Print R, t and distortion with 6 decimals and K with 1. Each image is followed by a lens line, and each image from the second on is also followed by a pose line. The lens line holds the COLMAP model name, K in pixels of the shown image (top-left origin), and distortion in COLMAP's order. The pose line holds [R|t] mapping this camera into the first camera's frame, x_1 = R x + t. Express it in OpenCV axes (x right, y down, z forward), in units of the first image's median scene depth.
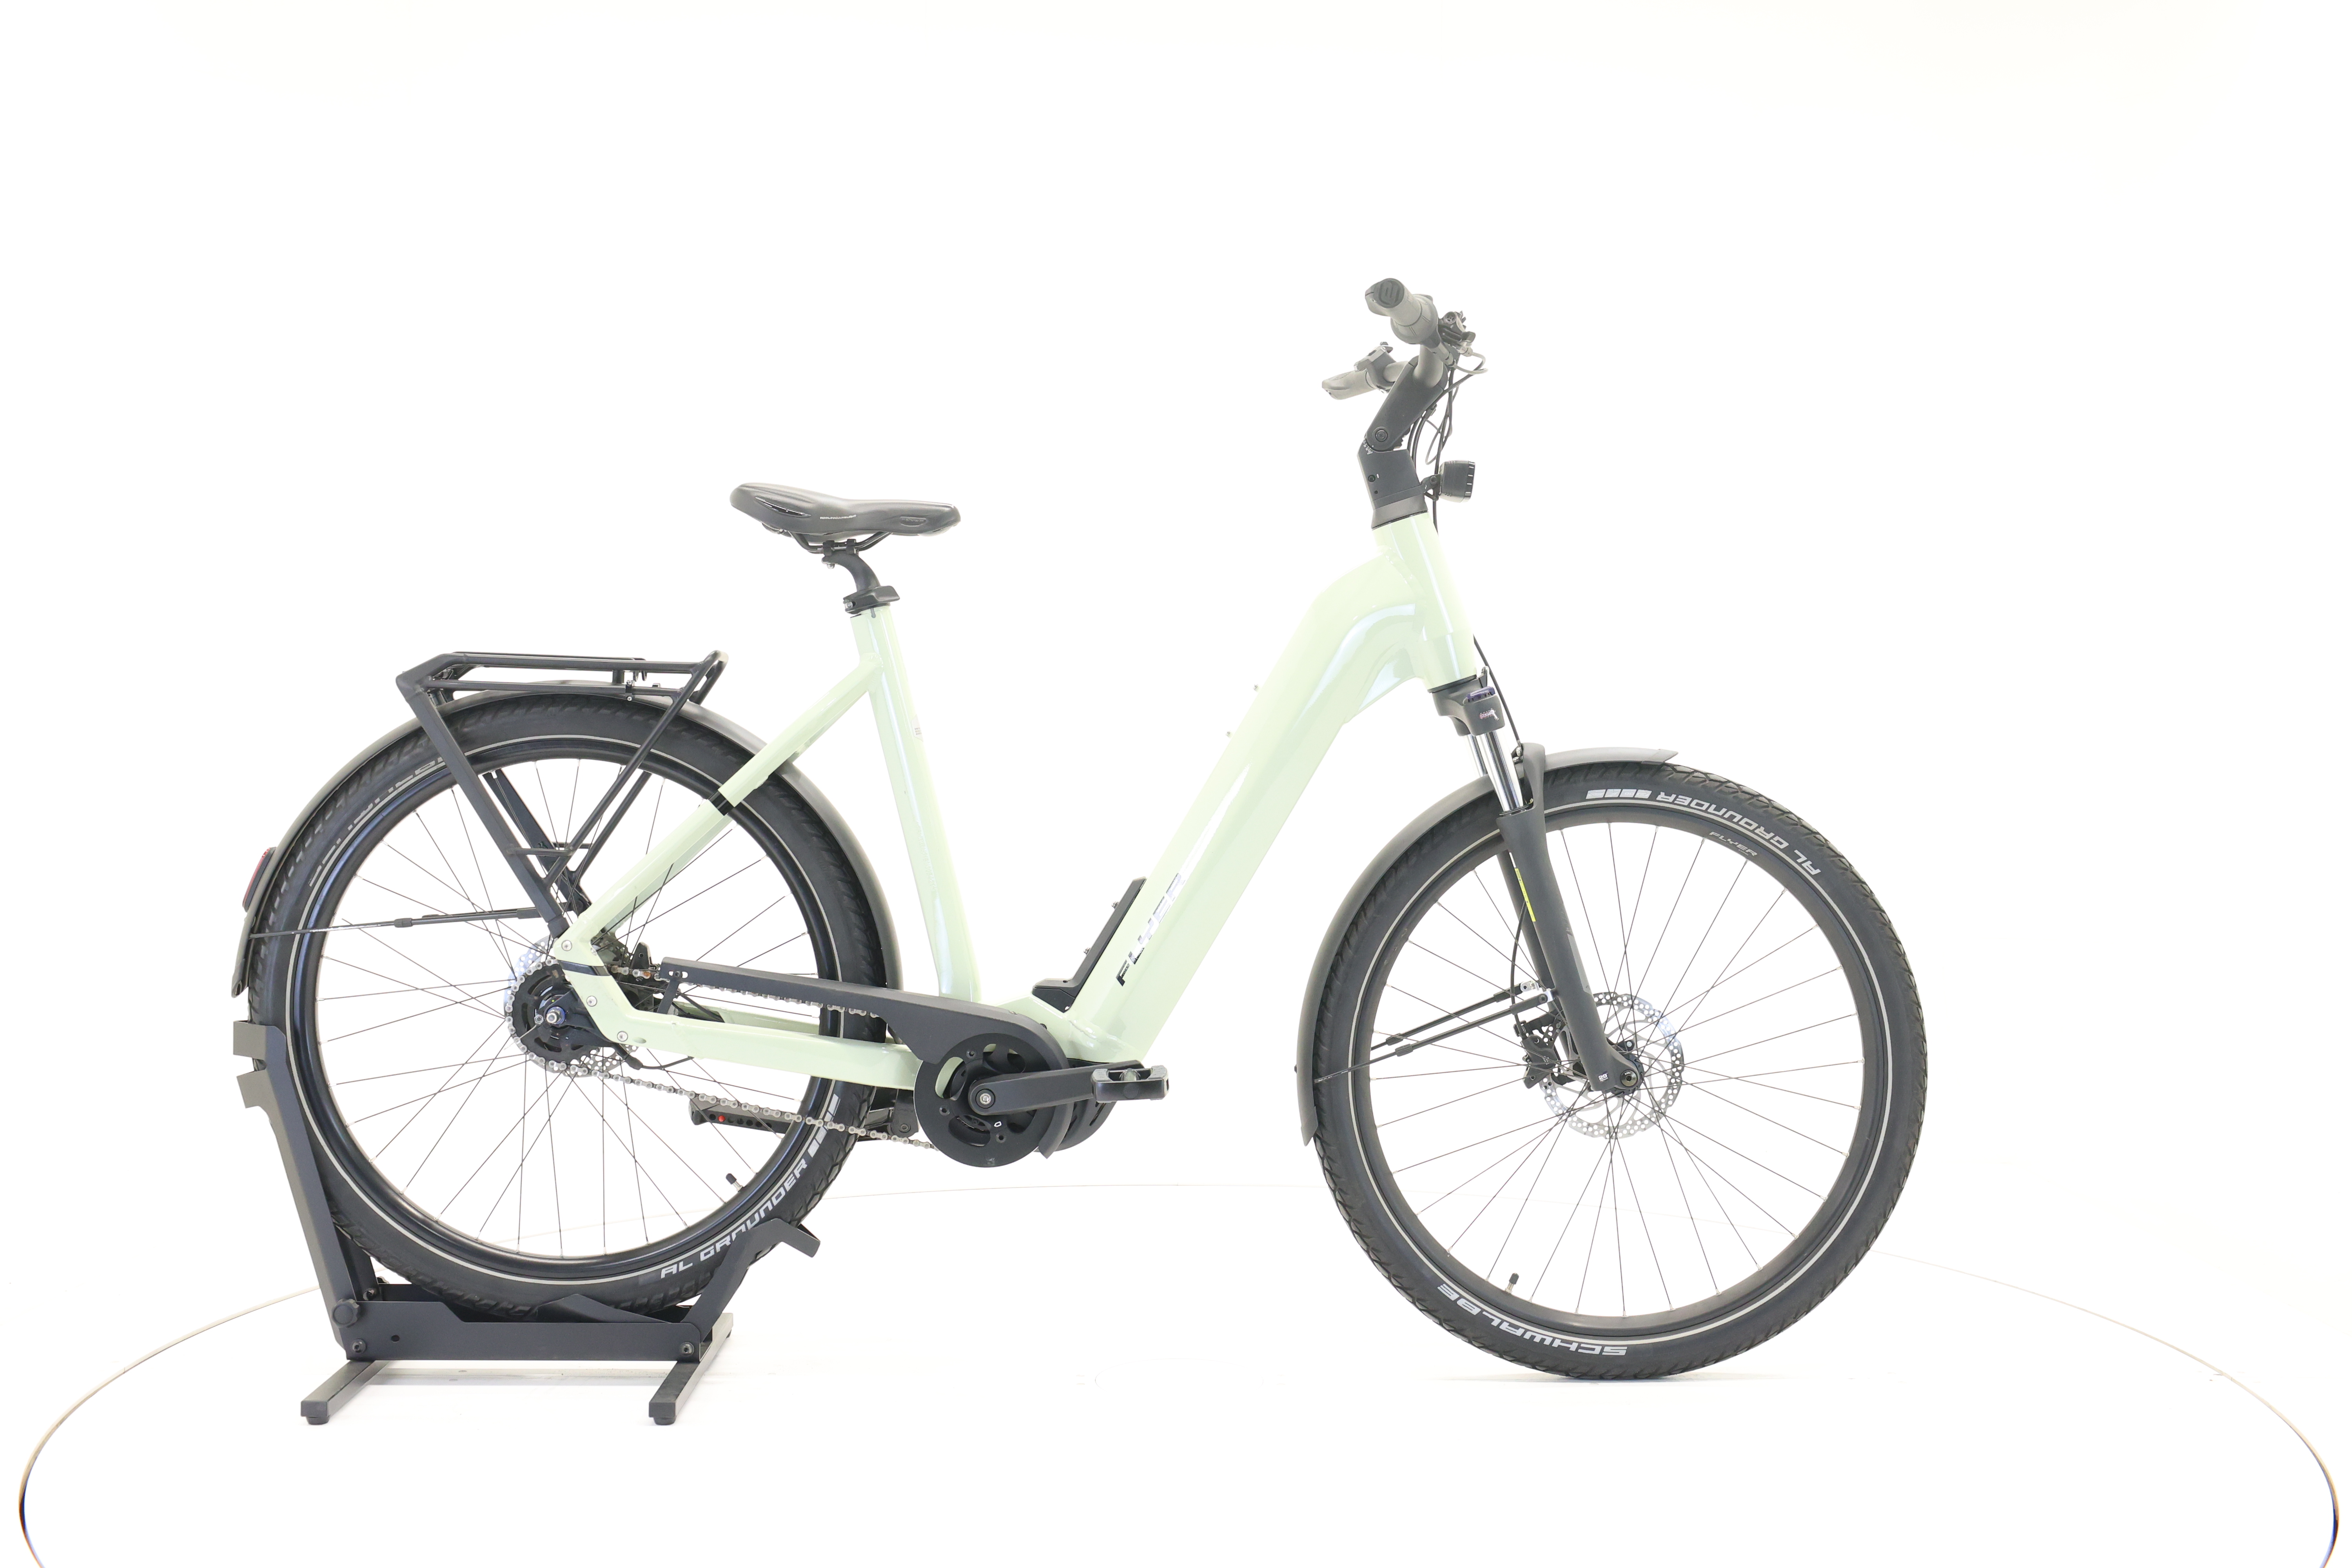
lens RADIAL K [[2505.4, 0, 1178.5], [0, 2505.4, 778.2], [0, 0, 1]] dist [-0.011569, 0.000000]
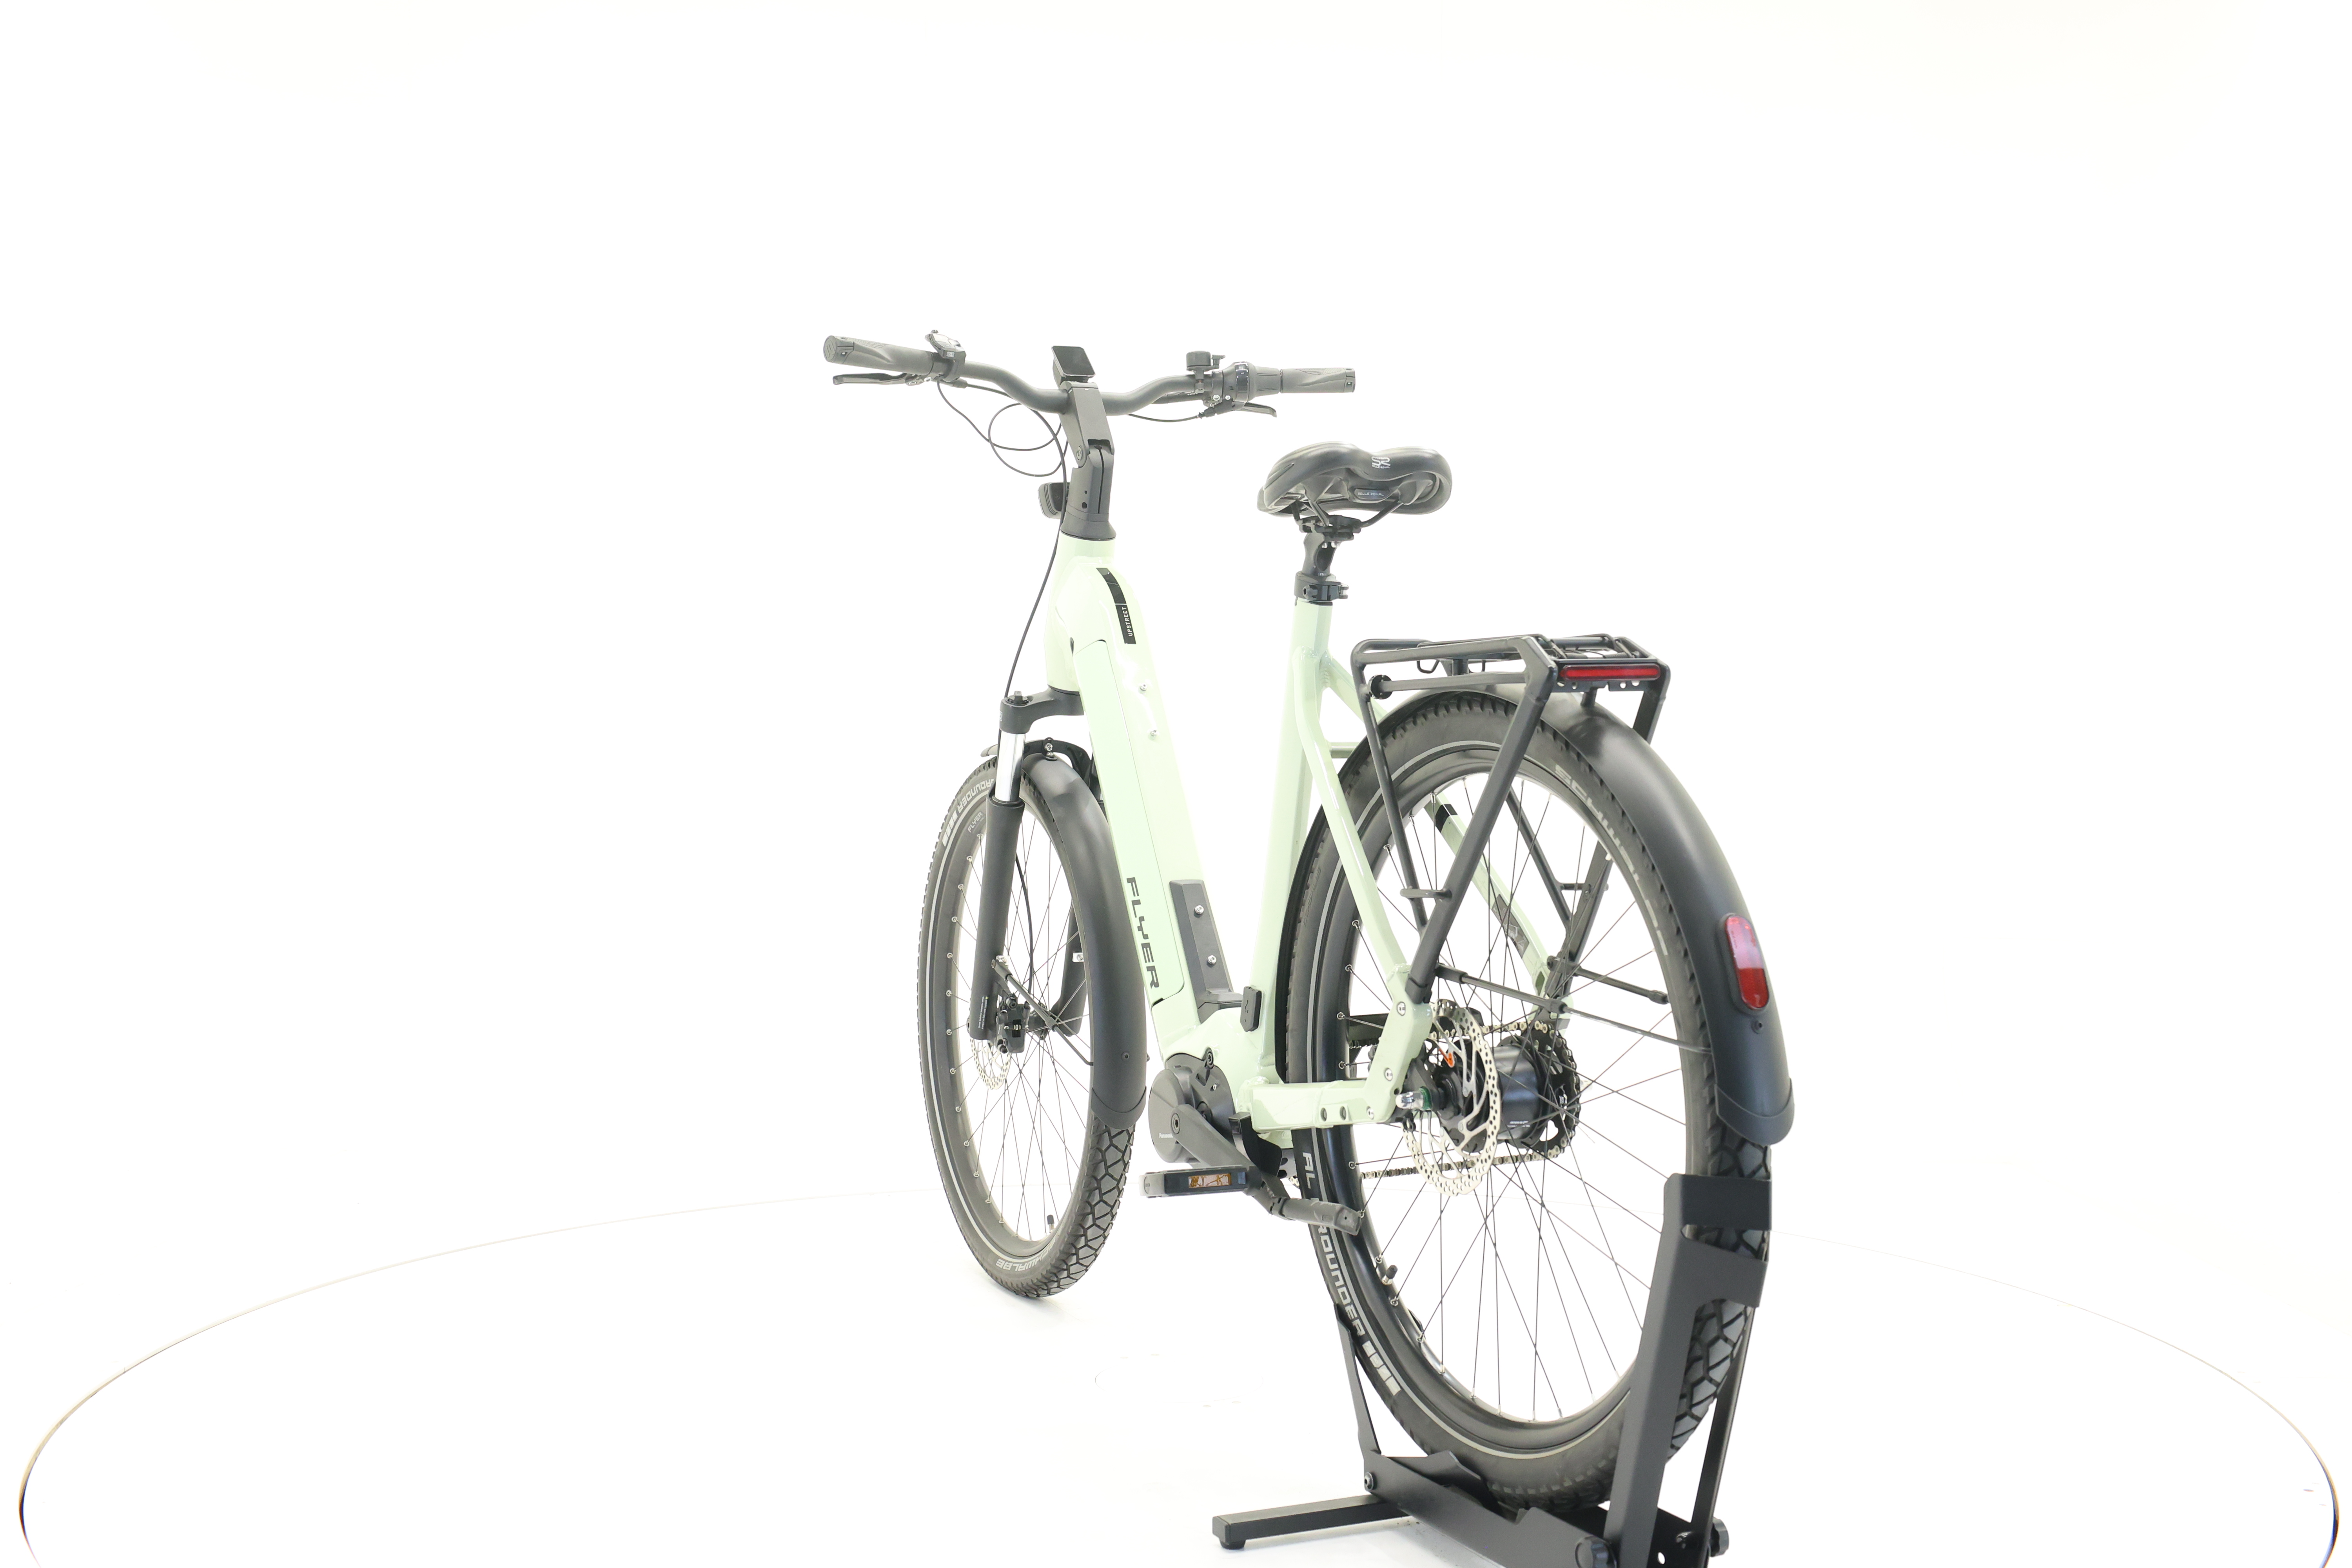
lens RADIAL K [[2505.4, 0, 1176.1], [0, 2505.4, 782.3], [0, 0, 1]] dist [-0.011569, 0.000000]
pose [[-0.392433, -0.025949, 0.919415, -0.917637], [0.012888, 0.999349, 0.033706, -0.032287], [-0.919691, 0.025076, -0.391842, 1.394888]]
